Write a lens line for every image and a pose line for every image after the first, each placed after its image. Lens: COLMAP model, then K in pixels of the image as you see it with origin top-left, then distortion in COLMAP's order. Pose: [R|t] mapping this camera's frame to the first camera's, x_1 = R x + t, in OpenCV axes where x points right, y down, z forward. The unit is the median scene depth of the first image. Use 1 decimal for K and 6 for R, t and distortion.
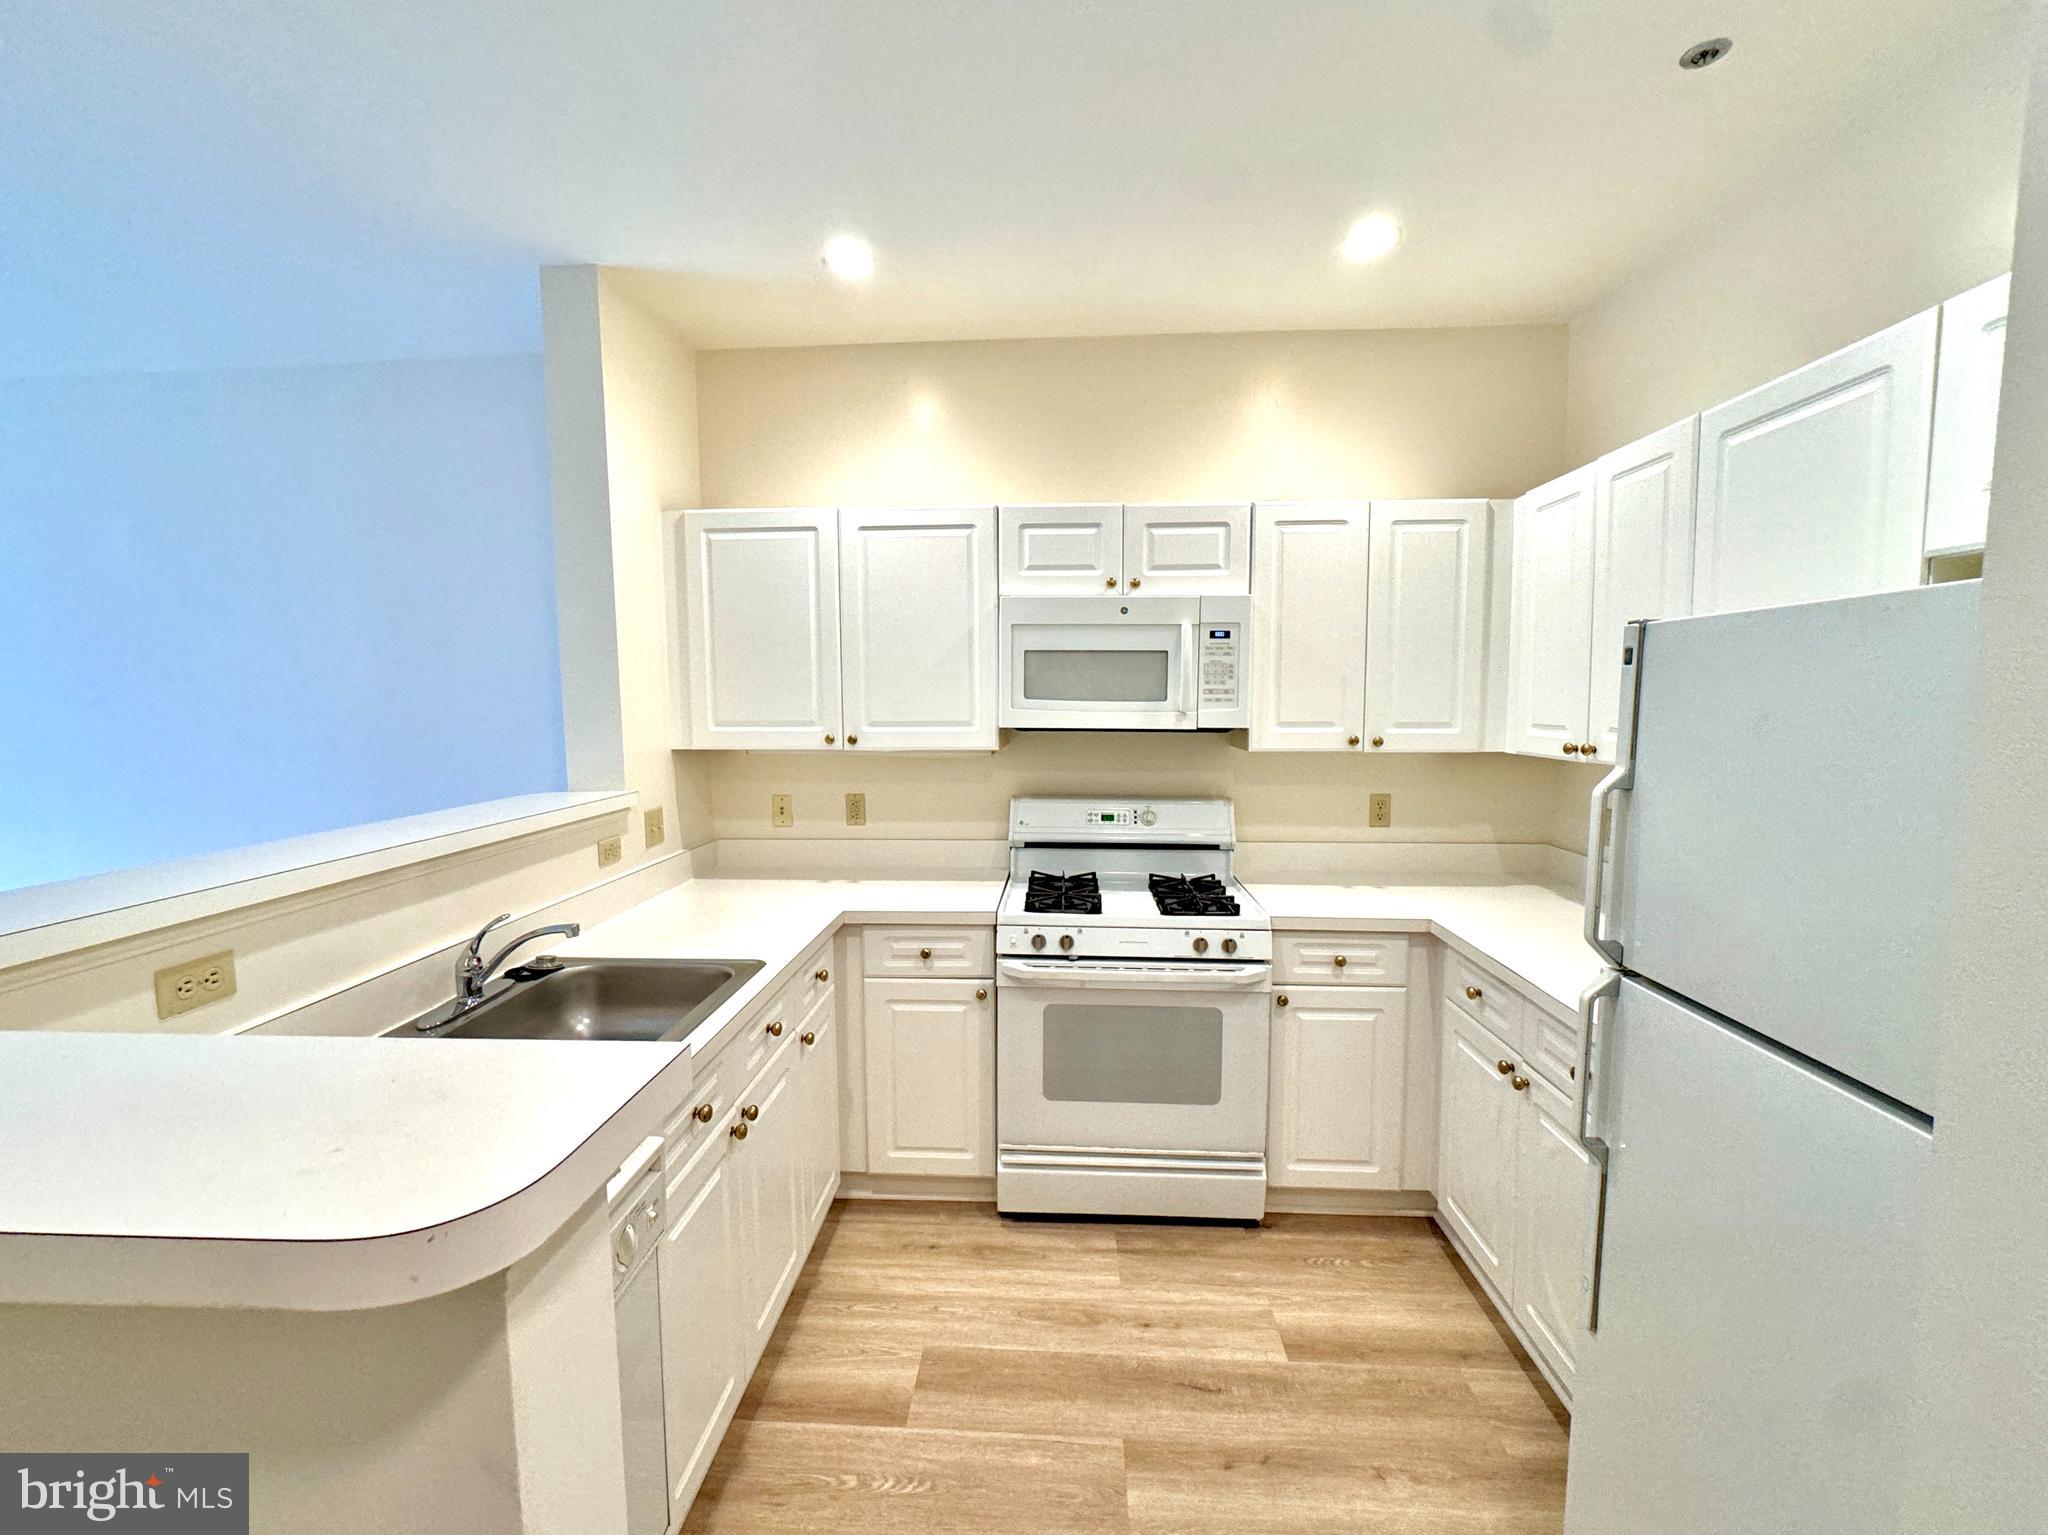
lens RADIAL K [[862.3, 0, 1023.1], [0, 862.3, 772.0], [0, 0, 1]] dist [0.000254, 0.000257]
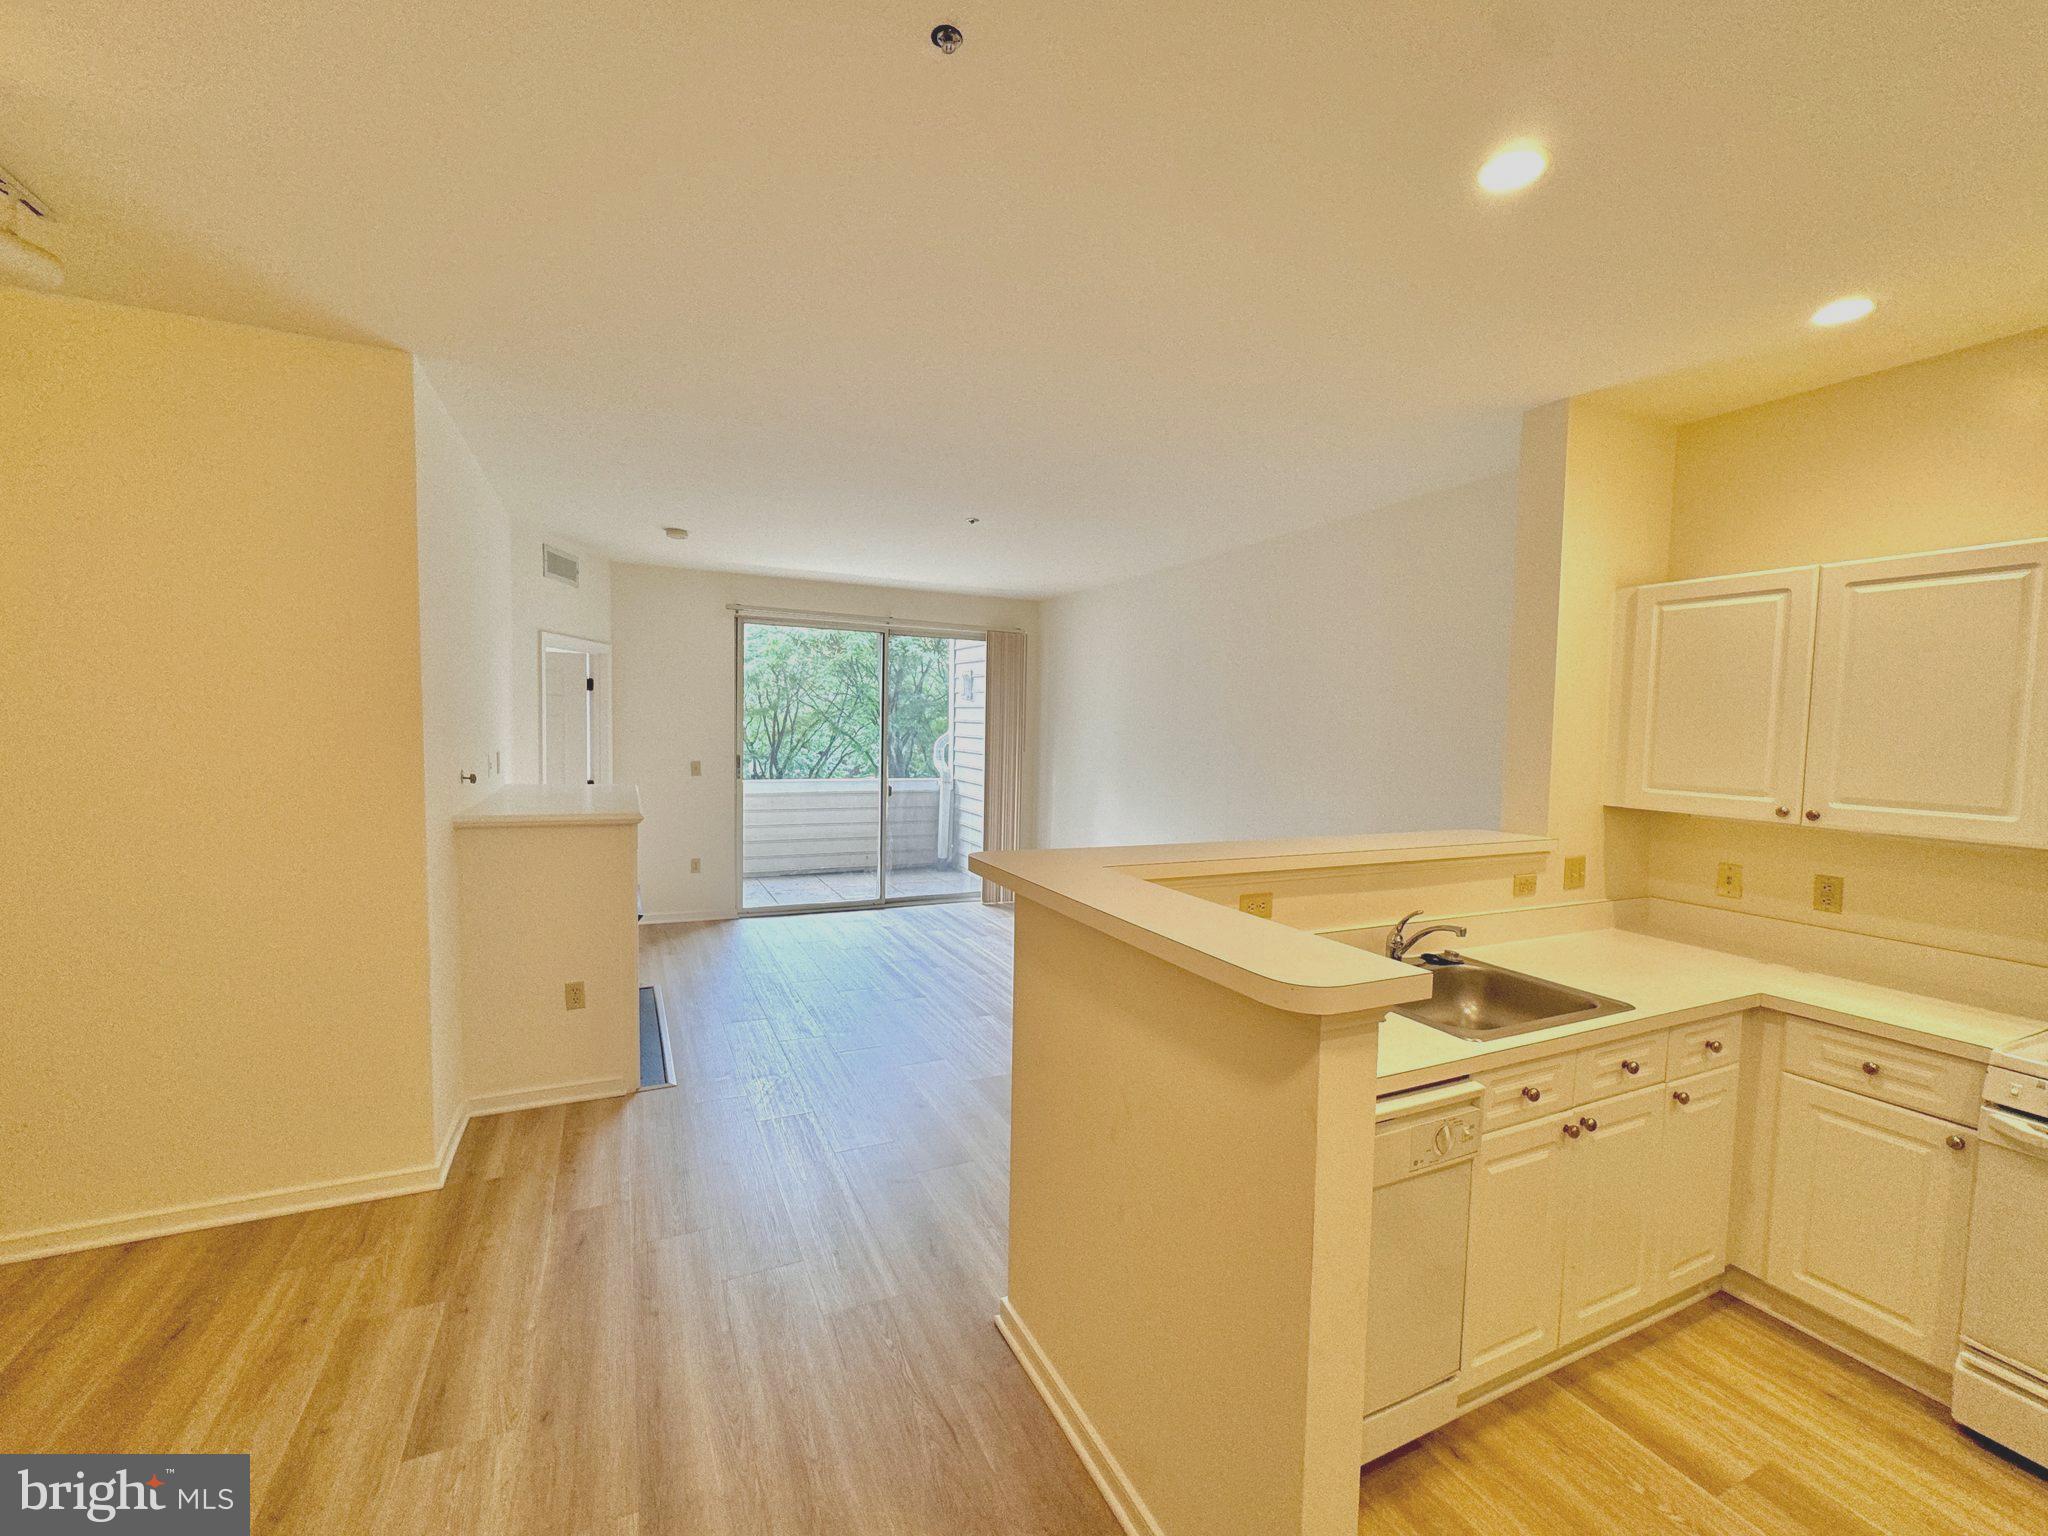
lens RADIAL K [[862.3, 0, 1023.1], [0, 862.3, 772.5], [0, 0, 1]] dist [0.000254, 0.000257]
pose [[0.479207, 0.069749, -0.874926, 0.221290], [-0.104488, 0.994282, 0.022035, -0.016991], [0.871460, 0.080860, 0.483755, -0.196063]]
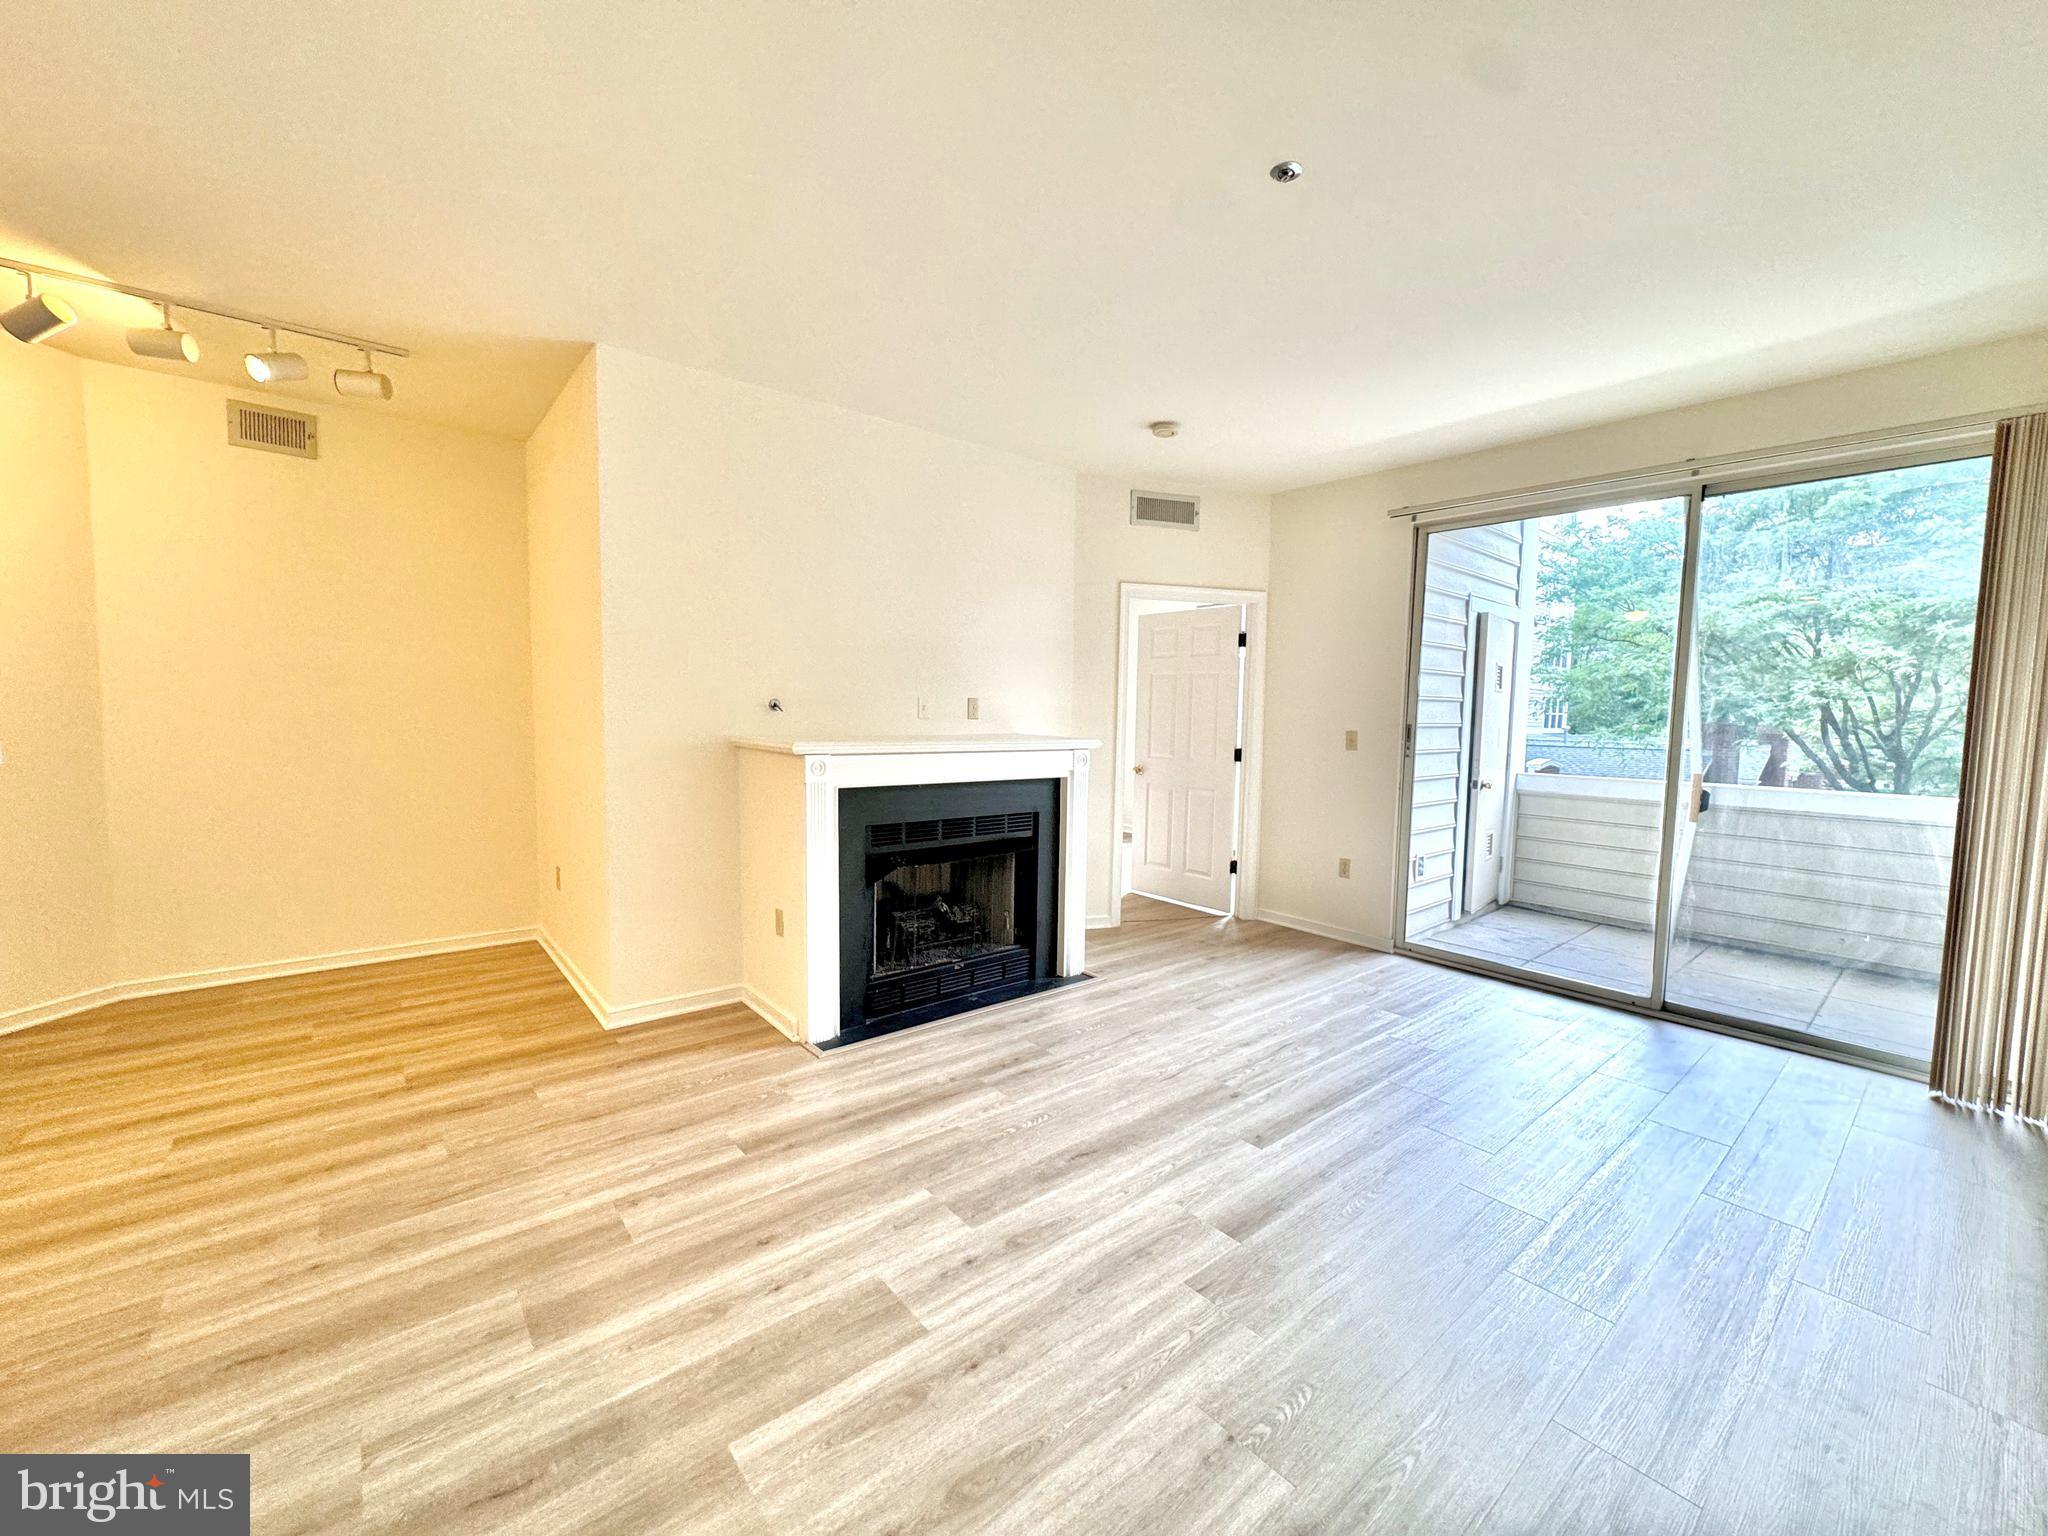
lens RADIAL K [[813.7, 0, 1020.9], [0, 813.7, 774.0], [0, 0, 1]] dist [-0.002429, 0.000073]
pose [[-0.731216, 0.049198, -0.680370, -0.761520], [-0.070239, 0.986664, 0.146835, -0.012621], [0.678520, 0.155157, -0.718009, 1.108196]]
